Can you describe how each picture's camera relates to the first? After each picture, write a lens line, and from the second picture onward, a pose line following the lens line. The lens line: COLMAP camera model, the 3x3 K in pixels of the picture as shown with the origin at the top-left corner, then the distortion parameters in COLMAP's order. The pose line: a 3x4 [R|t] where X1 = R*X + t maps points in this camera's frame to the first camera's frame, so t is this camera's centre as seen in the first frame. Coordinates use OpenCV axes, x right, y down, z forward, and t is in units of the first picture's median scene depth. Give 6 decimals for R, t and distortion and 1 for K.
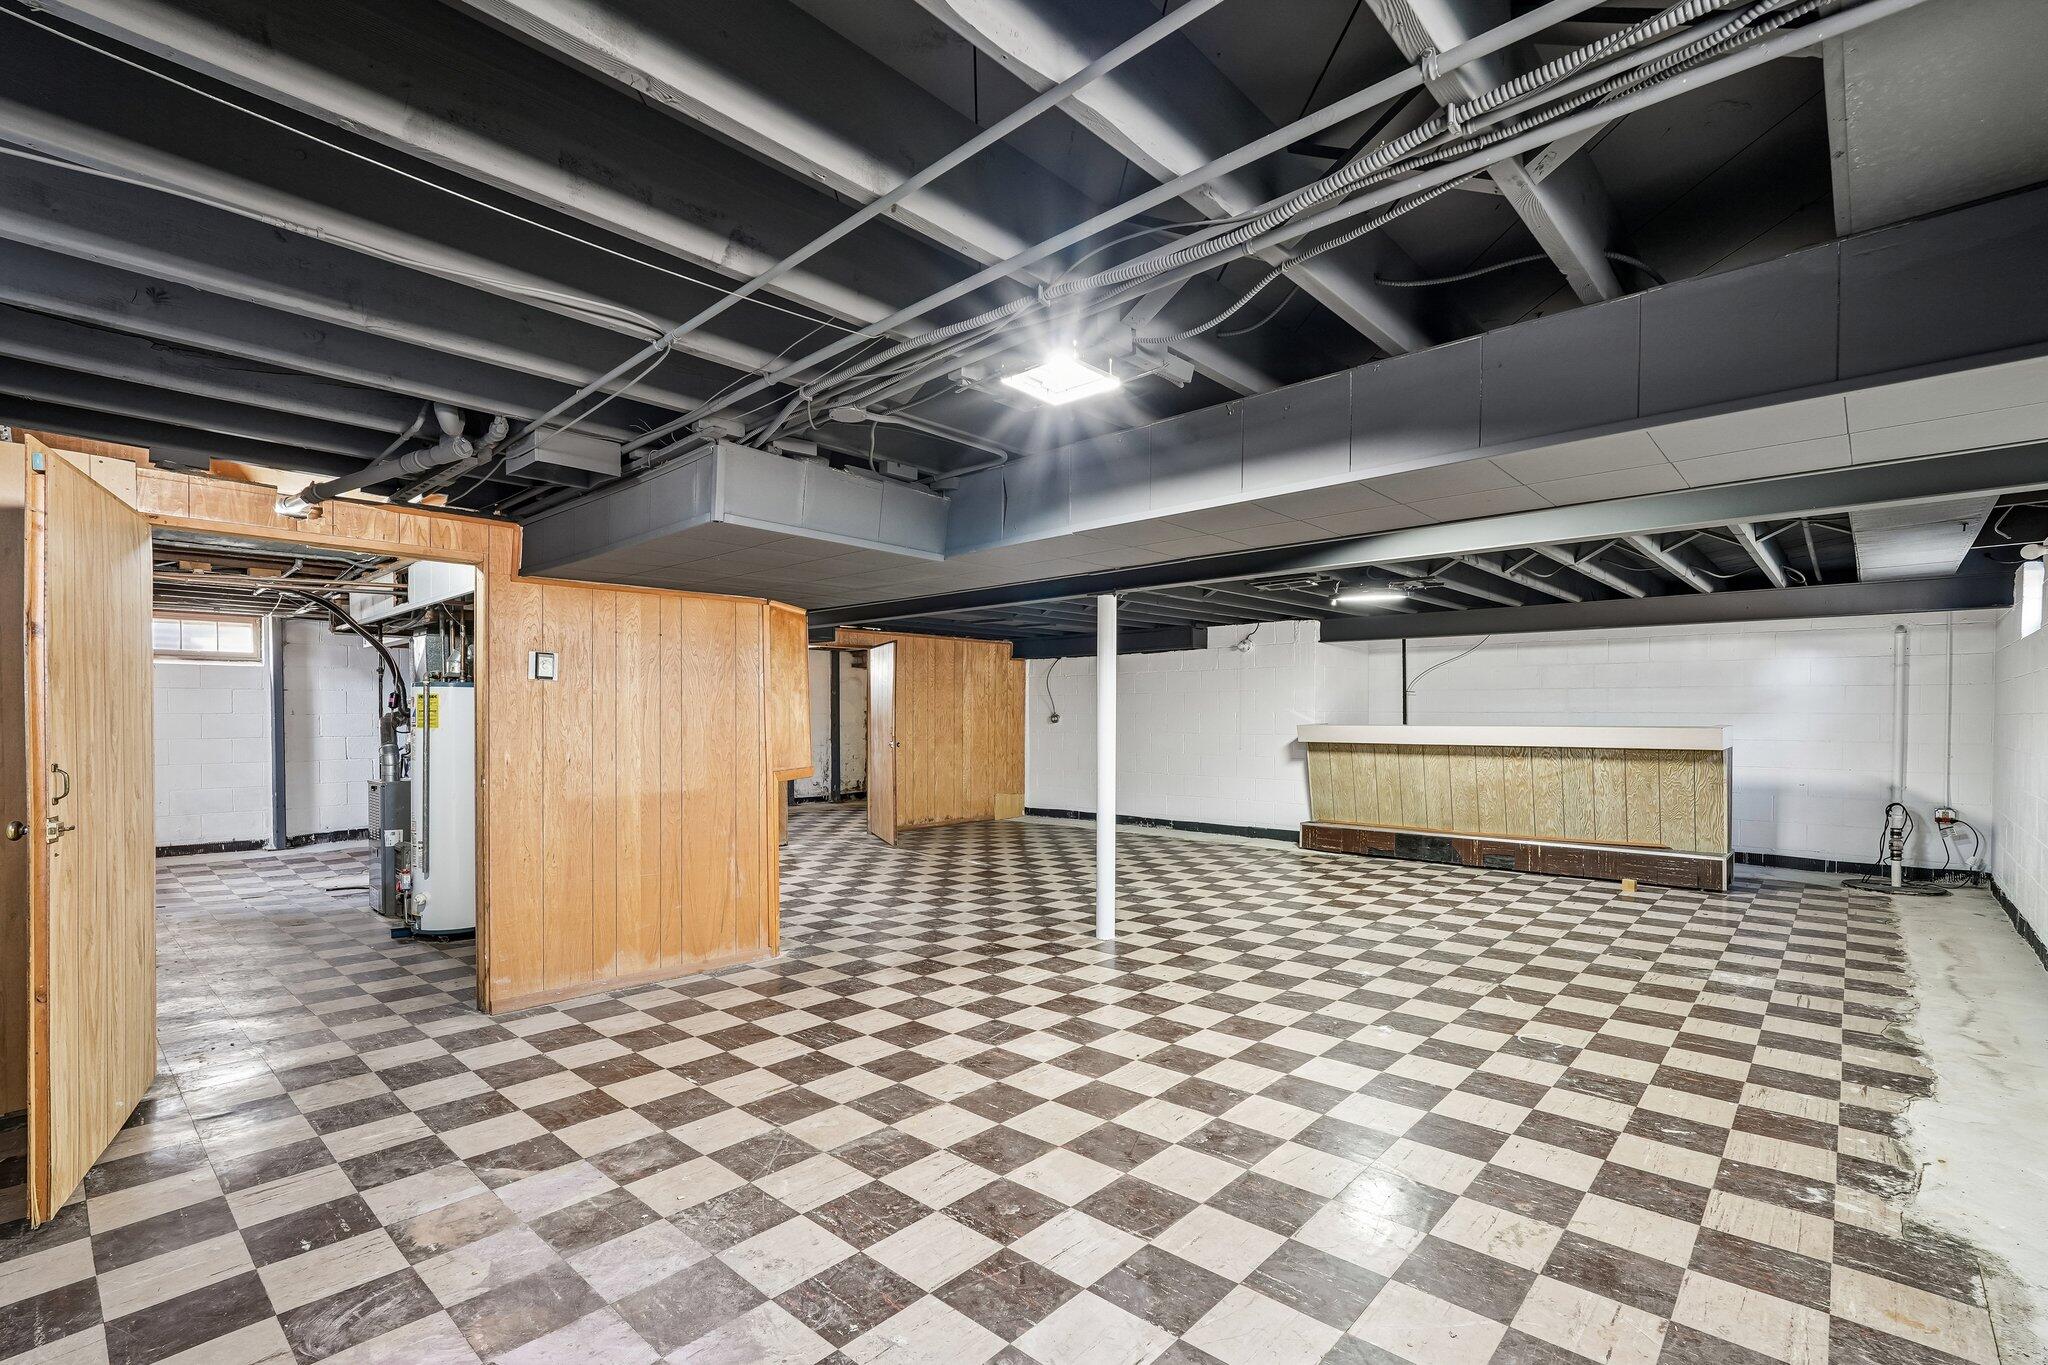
lens RADIAL K [[910.9, 0, 1035.2], [0, 910.9, 702.4], [0, 0, 1]] dist [-0.004068, 0.000753]
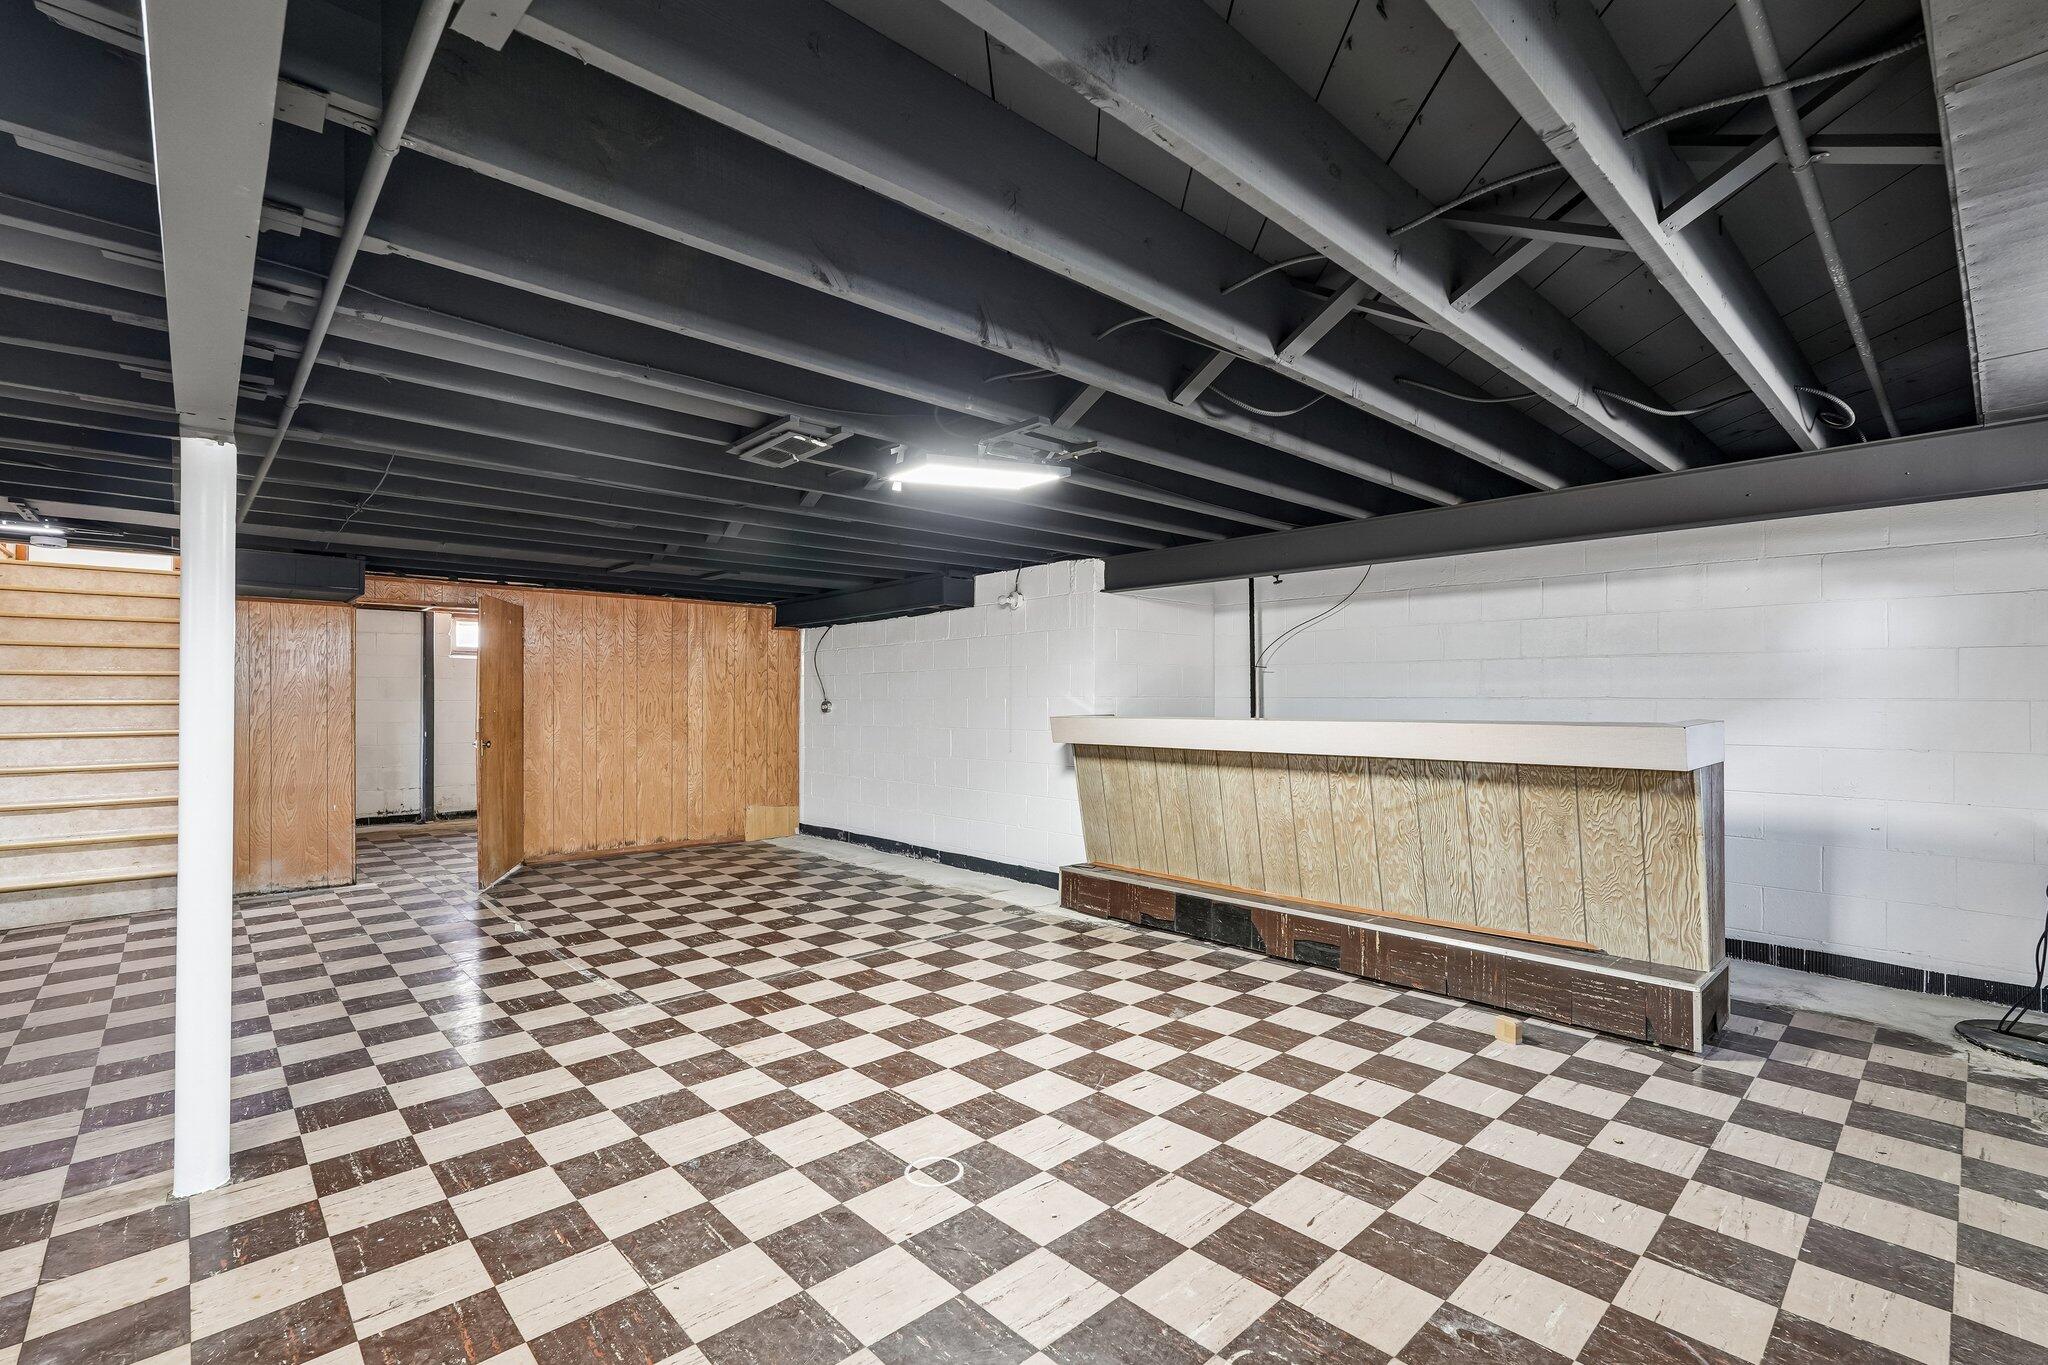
lens RADIAL K [[910.9, 0, 1013.6], [0, 910.9, 684.3], [0, 0, 1]] dist [-0.004068, 0.000753]
pose [[0.996746, -0.002727, -0.080556, 0.300872], [0.002331, 0.999985, -0.005002, 0.004235], [0.080568, 0.004798, 0.996738, 0.333386]]
